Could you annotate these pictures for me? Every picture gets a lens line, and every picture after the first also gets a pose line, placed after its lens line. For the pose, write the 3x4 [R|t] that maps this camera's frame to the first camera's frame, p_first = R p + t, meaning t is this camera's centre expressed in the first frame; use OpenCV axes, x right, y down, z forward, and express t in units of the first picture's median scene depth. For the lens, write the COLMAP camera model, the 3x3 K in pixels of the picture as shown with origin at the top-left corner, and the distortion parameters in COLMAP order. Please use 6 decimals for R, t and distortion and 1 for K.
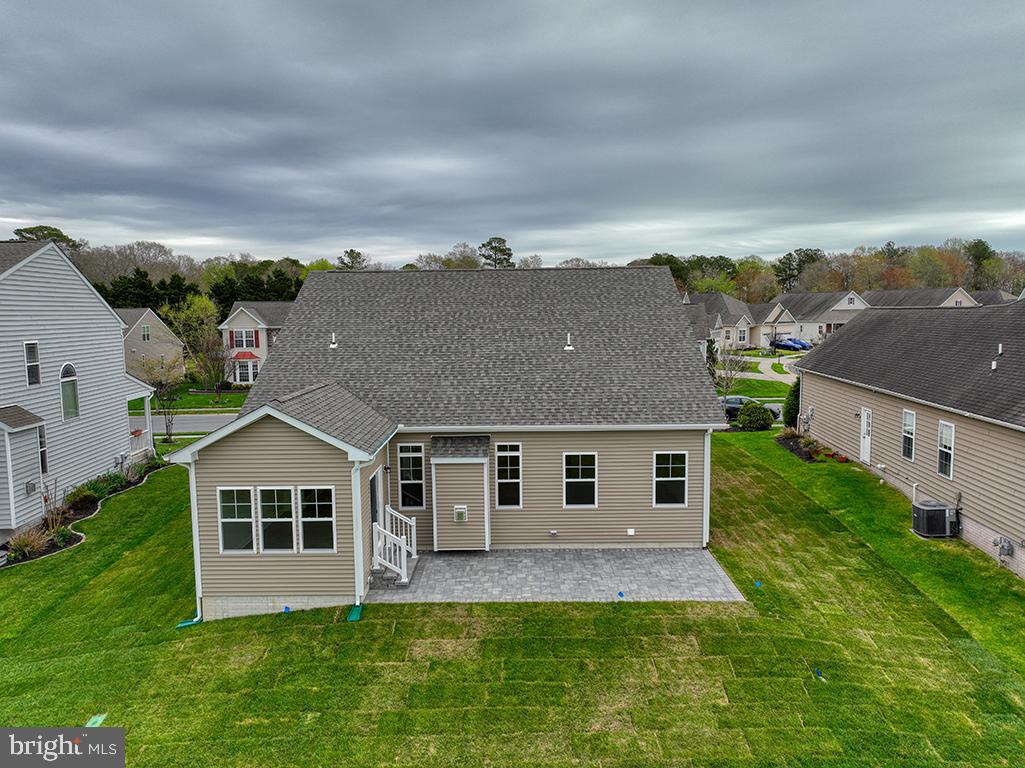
lens RADIAL K [[734.8, 0, 509.3], [0, 734.8, 382.2], [0, 0, 1]] dist [0.001124, 0.009772]
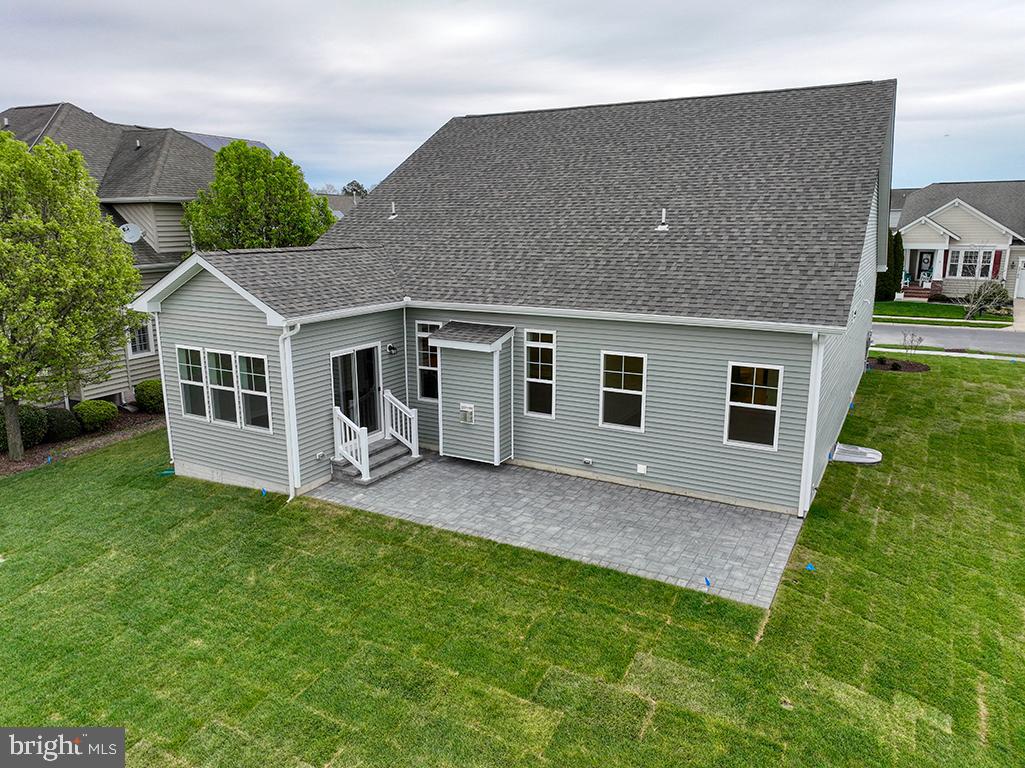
lens RADIAL K [[734.8, 0, 514.1], [0, 734.8, 387.2], [0, 0, 1]] dist [0.001124, 0.009772]
pose [[0.872723, 0.119265, -0.473424, 0.342135], [-0.054314, 0.987401, 0.148622, 0.030071], [0.485185, -0.103992, 0.868206, 0.335239]]
